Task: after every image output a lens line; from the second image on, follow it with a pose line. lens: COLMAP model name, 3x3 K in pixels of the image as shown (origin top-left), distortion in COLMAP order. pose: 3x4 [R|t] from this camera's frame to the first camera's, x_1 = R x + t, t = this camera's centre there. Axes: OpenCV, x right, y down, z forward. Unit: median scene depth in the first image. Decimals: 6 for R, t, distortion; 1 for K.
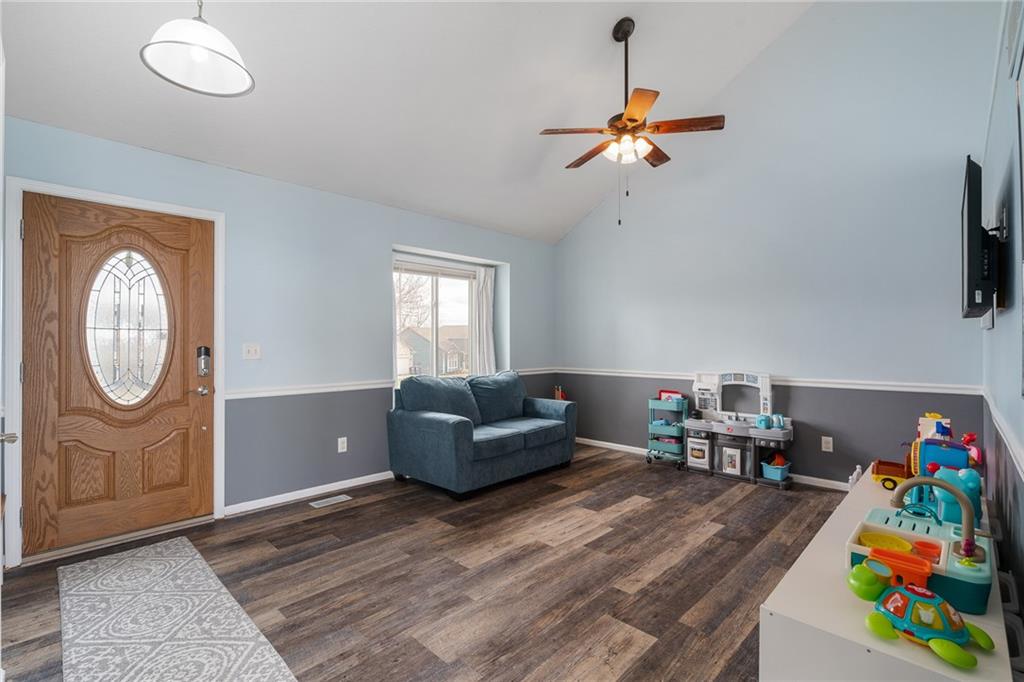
lens RADIAL K [[465.4, 0, 509.0], [0, 465.4, 344.6], [0, 0, 1]] dist [-0.002893, 0.000070]
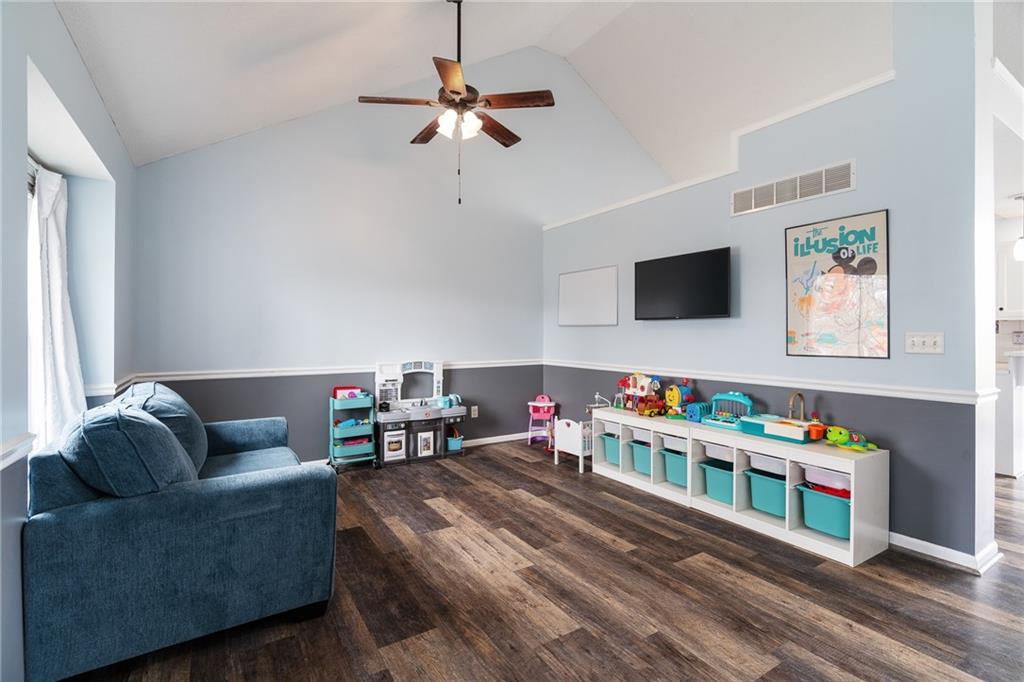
lens RADIAL K [[465.4, 0, 510.7], [0, 465.4, 336.3], [0, 0, 1]] dist [-0.002893, 0.000070]
pose [[0.232429, -0.000966, 0.972613, -0.560312], [-0.000185, 0.999999, 0.001037, 0.002992], [-0.972613, -0.000421, 0.232428, 0.615787]]
